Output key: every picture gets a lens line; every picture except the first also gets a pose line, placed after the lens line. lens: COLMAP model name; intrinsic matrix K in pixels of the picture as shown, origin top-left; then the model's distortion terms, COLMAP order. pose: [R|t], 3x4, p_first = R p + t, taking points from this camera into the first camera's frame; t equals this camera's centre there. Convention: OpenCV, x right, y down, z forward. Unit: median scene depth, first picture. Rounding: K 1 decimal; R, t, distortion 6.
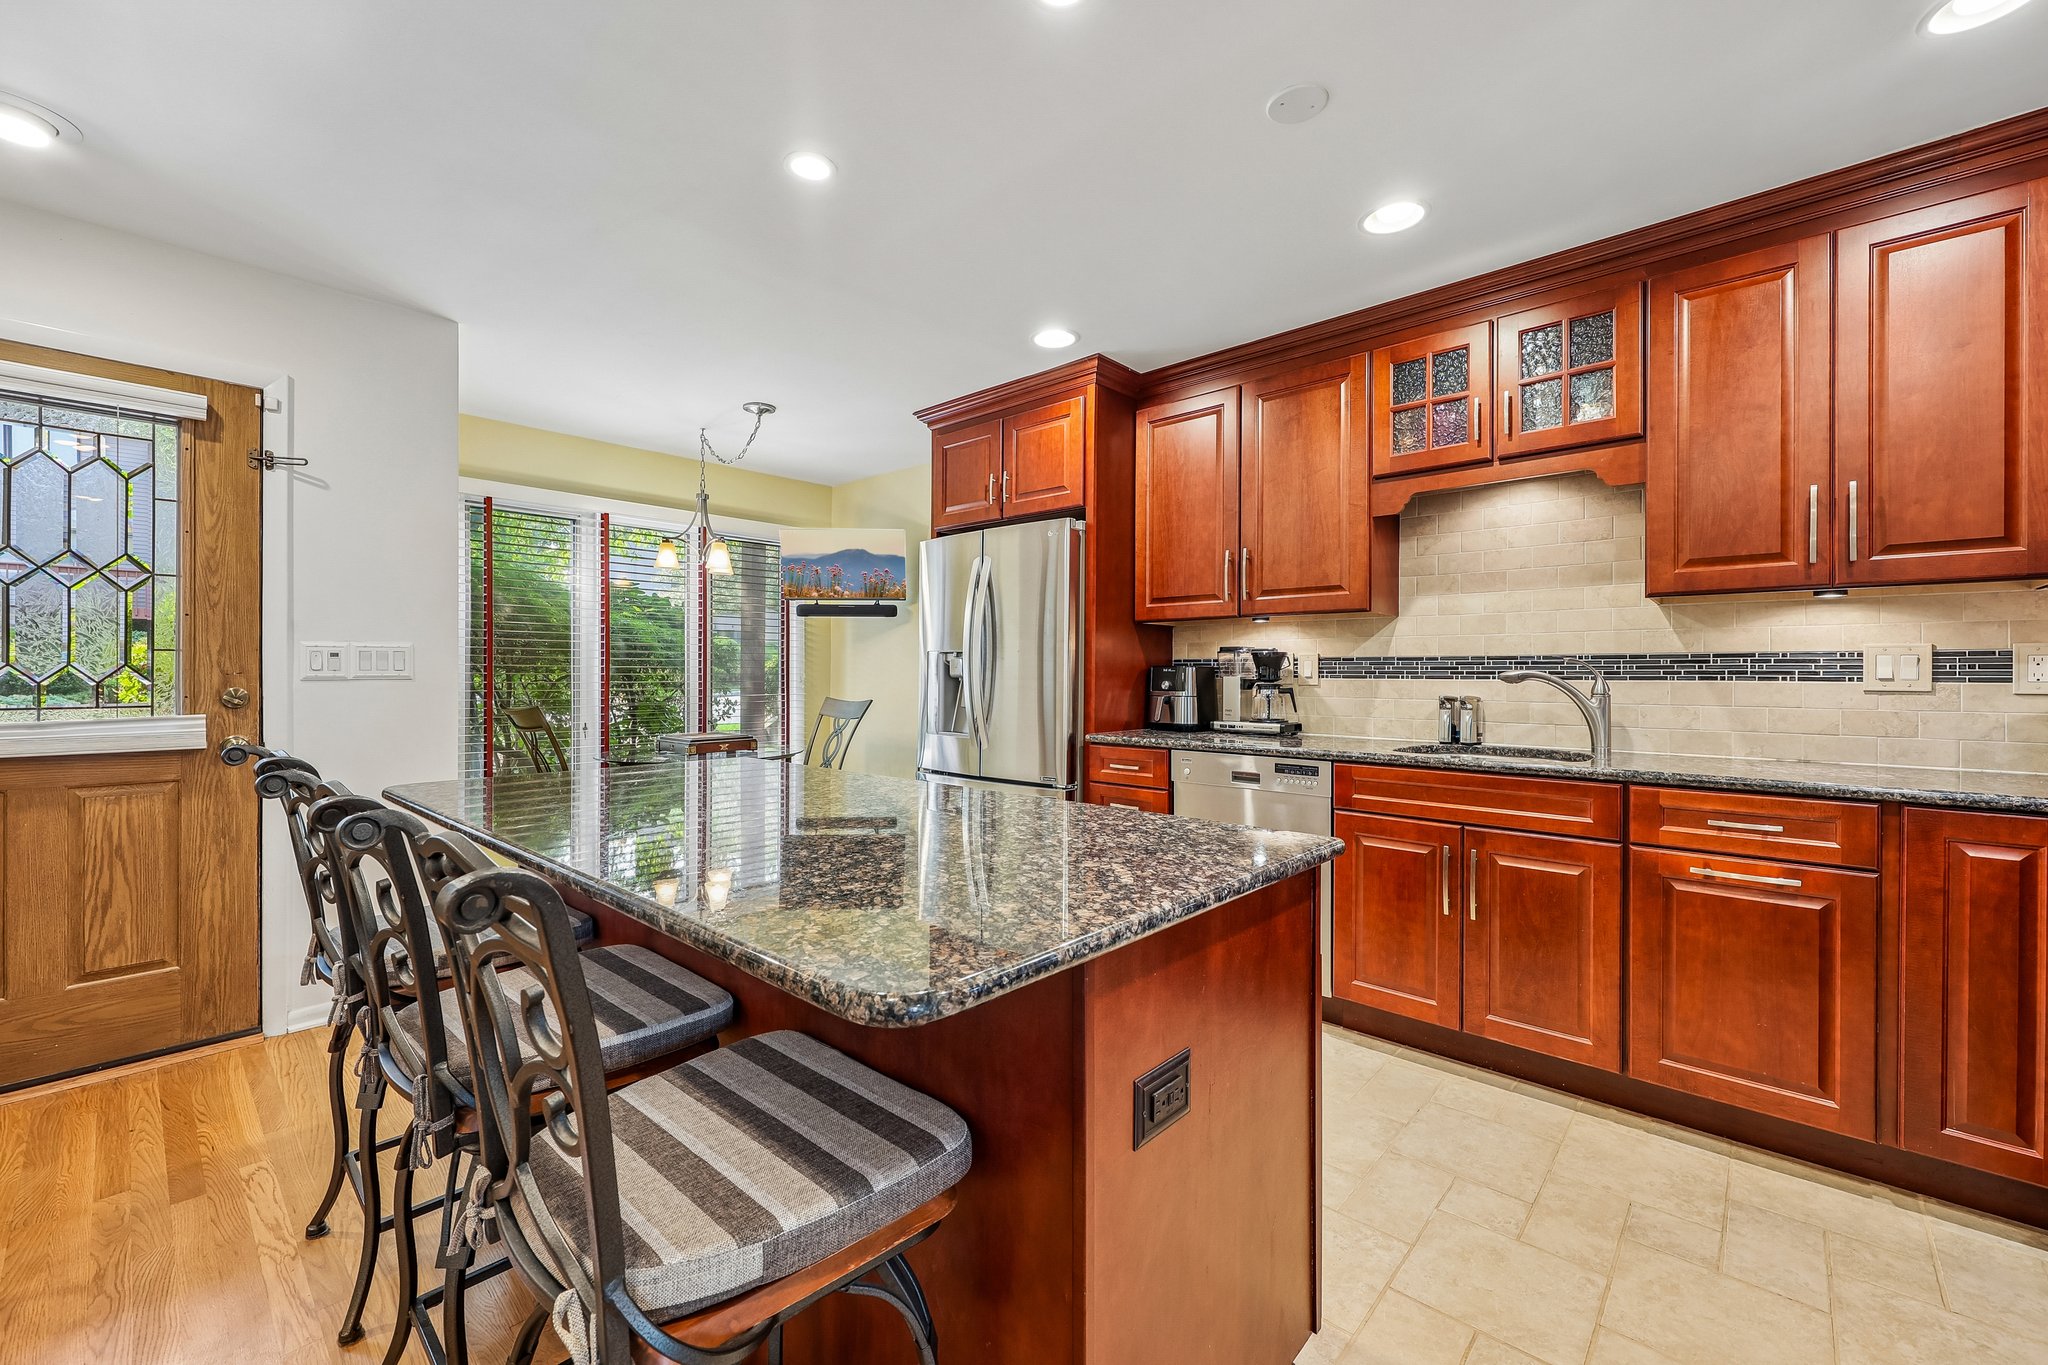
lens RADIAL K [[828.5, 0, 1022.2], [0, 828.5, 673.2], [0, 0, 1]] dist [0.001501, 0.000141]
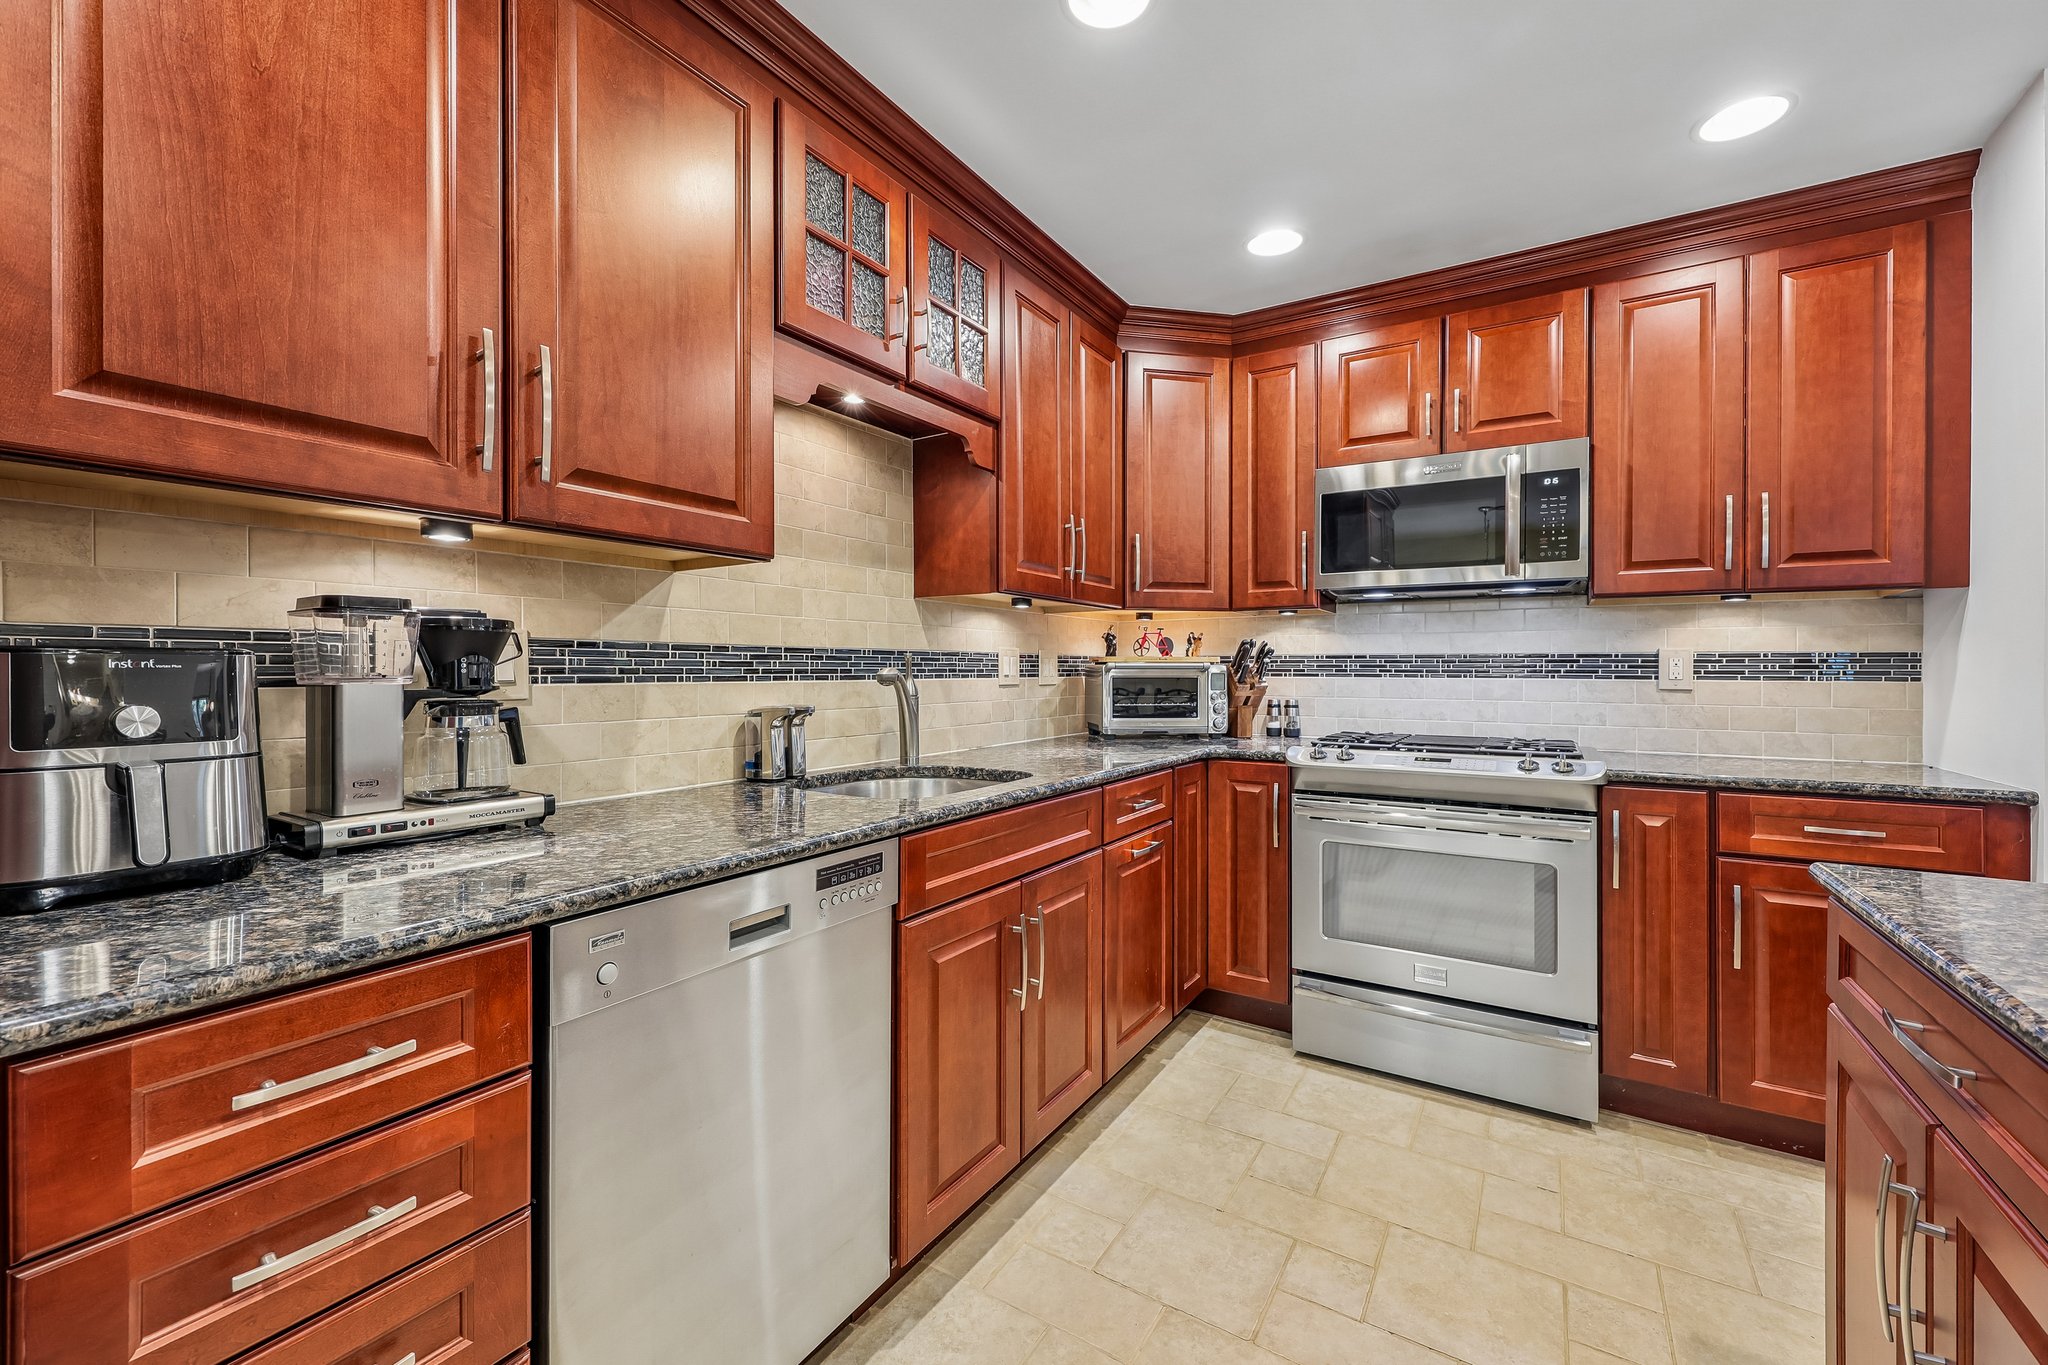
lens RADIAL K [[828.5, 0, 1022.2], [0, 828.5, 673.2], [0, 0, 1]] dist [0.001501, 0.000141]
pose [[-0.176423, -0.005350, 0.984300, -0.157983], [-0.000012, 0.999985, 0.005434, -0.002690], [-0.984314, 0.000947, -0.176420, 0.930204]]
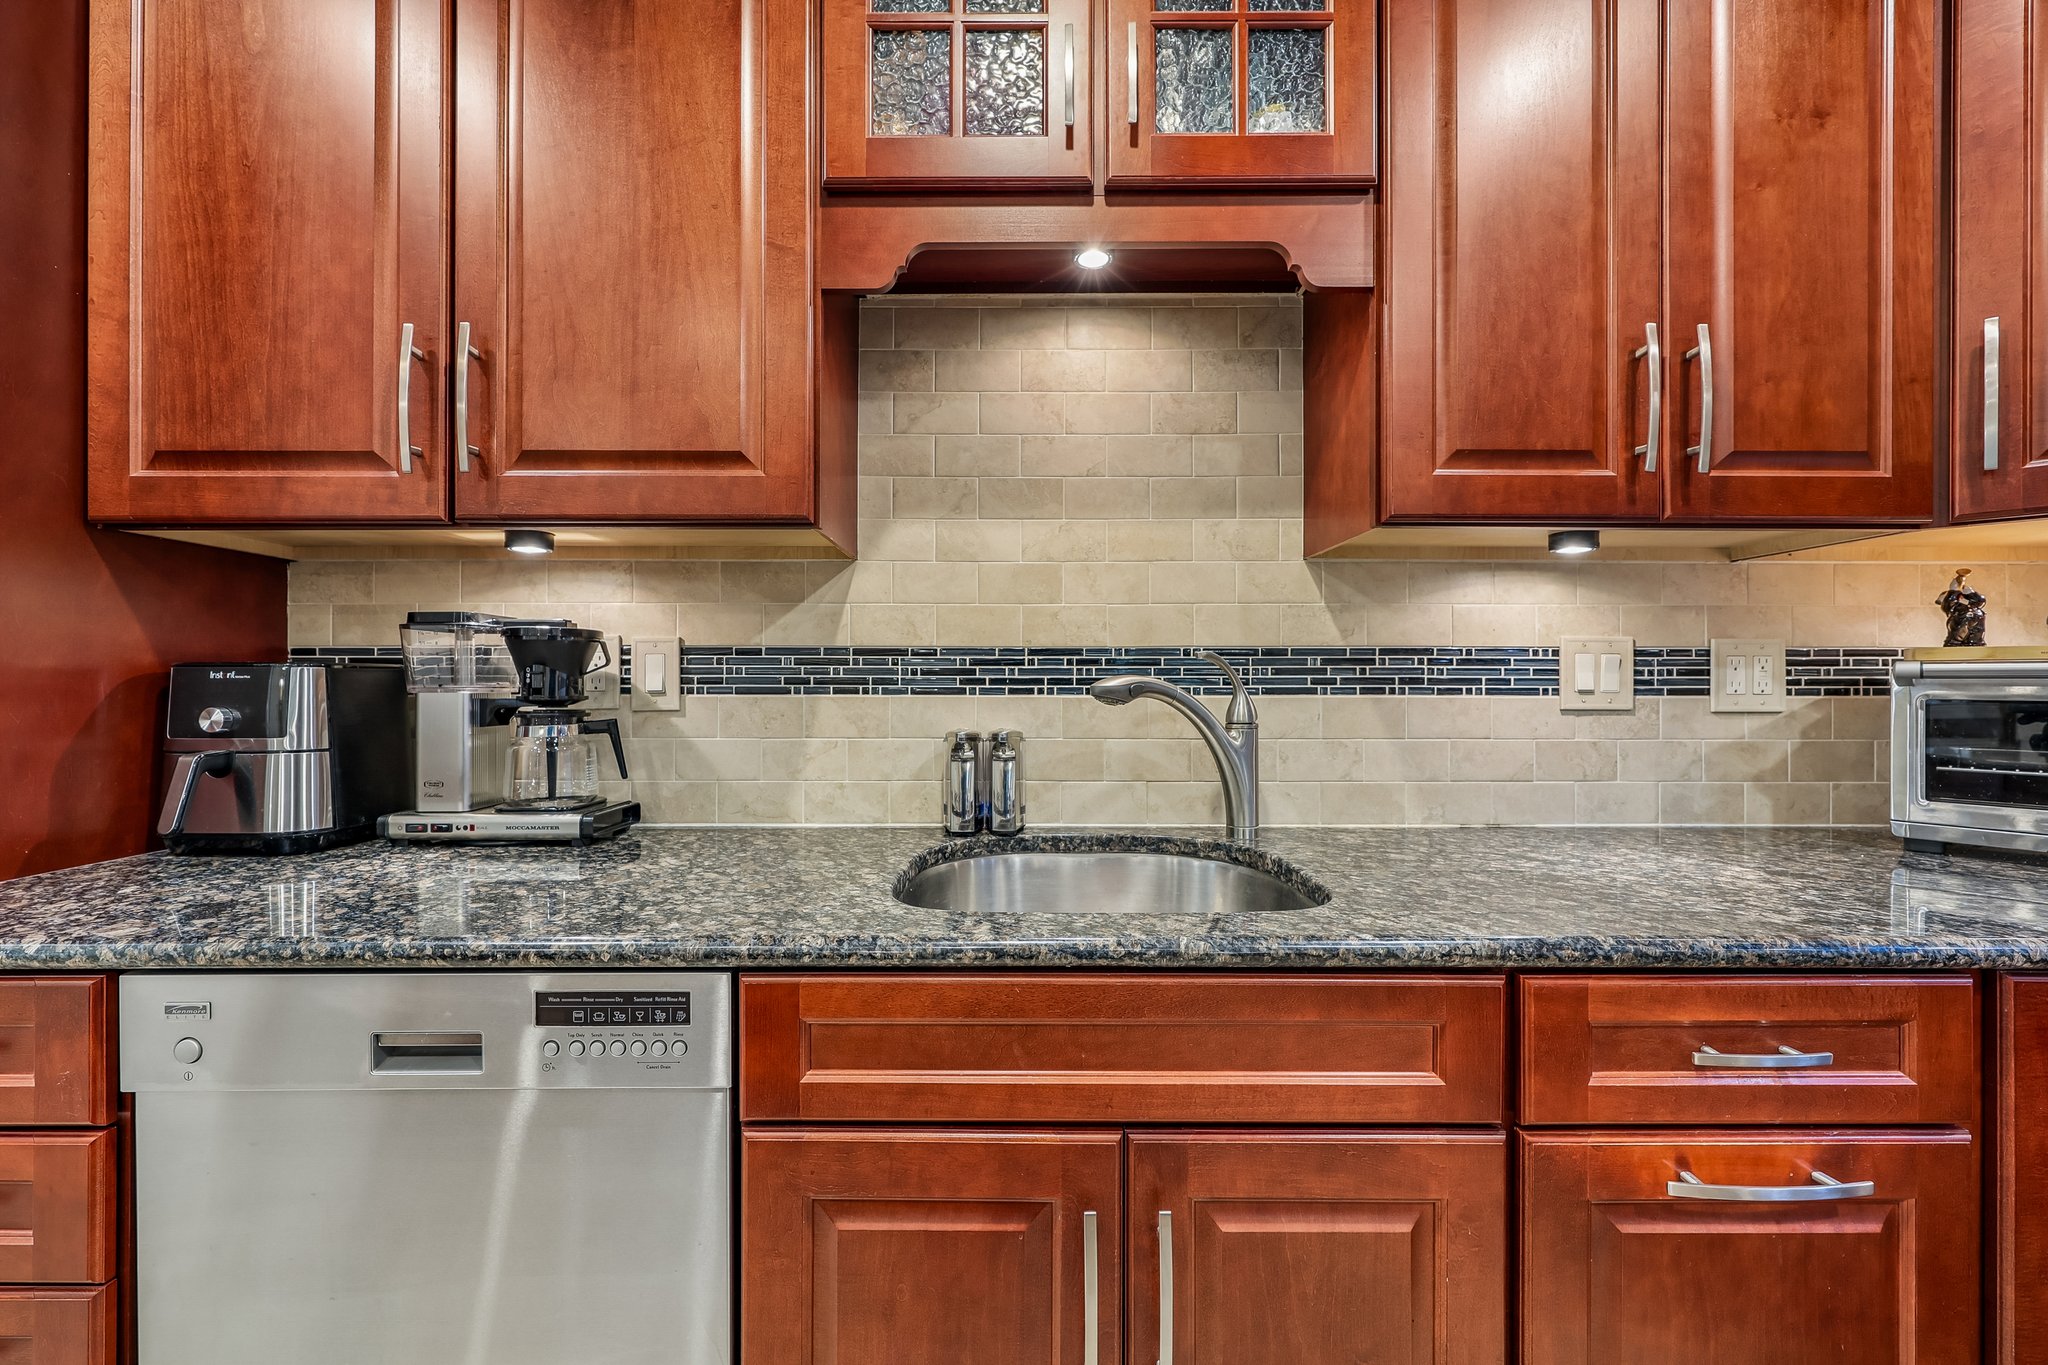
lens RADIAL K [[824.2, 0, 1024.0], [0, 824.2, 682.5], [0, 0, 1]] dist [0.001488, 0.000411]
pose [[0.732068, -0.002883, 0.681225, 0.223729], [0.001109, 0.999995, 0.003040, -0.001532], [-0.681230, -0.001470, 0.732068, 0.643392]]
